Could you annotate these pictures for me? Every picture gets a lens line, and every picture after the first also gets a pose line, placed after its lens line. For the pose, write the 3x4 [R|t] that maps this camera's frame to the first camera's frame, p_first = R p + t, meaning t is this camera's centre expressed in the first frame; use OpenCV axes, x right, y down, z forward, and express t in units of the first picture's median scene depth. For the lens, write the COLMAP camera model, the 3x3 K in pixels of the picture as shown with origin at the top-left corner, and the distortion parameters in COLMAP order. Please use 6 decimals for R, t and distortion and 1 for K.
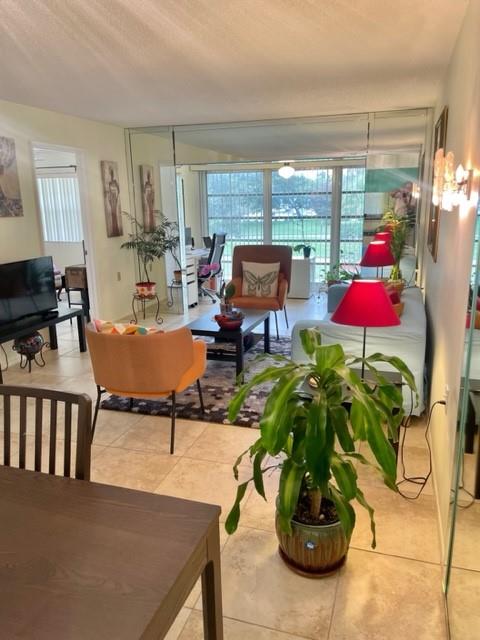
lens RADIAL K [[492.8, 0, 244.9], [0, 492.8, 318.2], [0, 0, 1]] dist [0.095021, -0.008979]
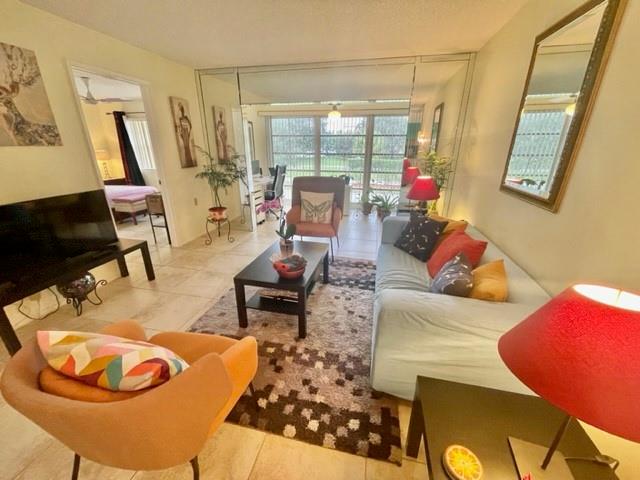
lens RADIAL K [[258.9, 0, 317.5], [0, 258.9, 241.2], [0, 0, 1]] dist [0.000562, 0.001345]
pose [[0.997042, -0.007679, 0.076473, -0.011975], [-0.001472, 0.992905, 0.118900, -0.066888], [-0.076843, -0.118660, 0.989957, 0.366360]]
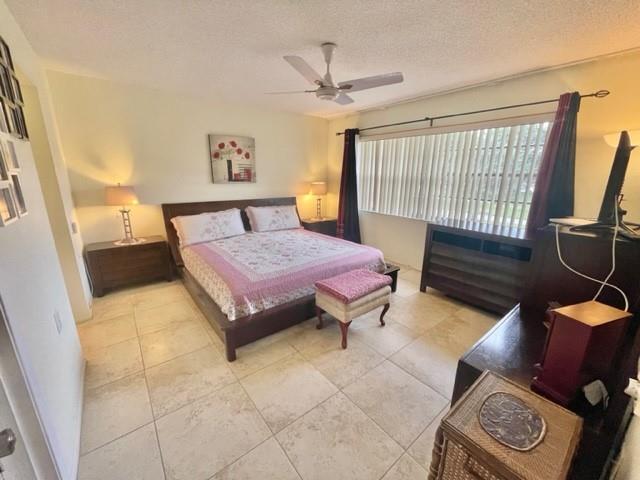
lens RADIAL K [[258.9, 0, 317.9], [0, 258.9, 240.5], [0, 0, 1]] dist [0.000562, 0.001345]
pose [[0.828566, 0.164555, -0.535164, -0.340042], [-0.148816, 0.986179, 0.072832, -0.184081], [0.539752, 0.019295, 0.841603, 0.832312]]
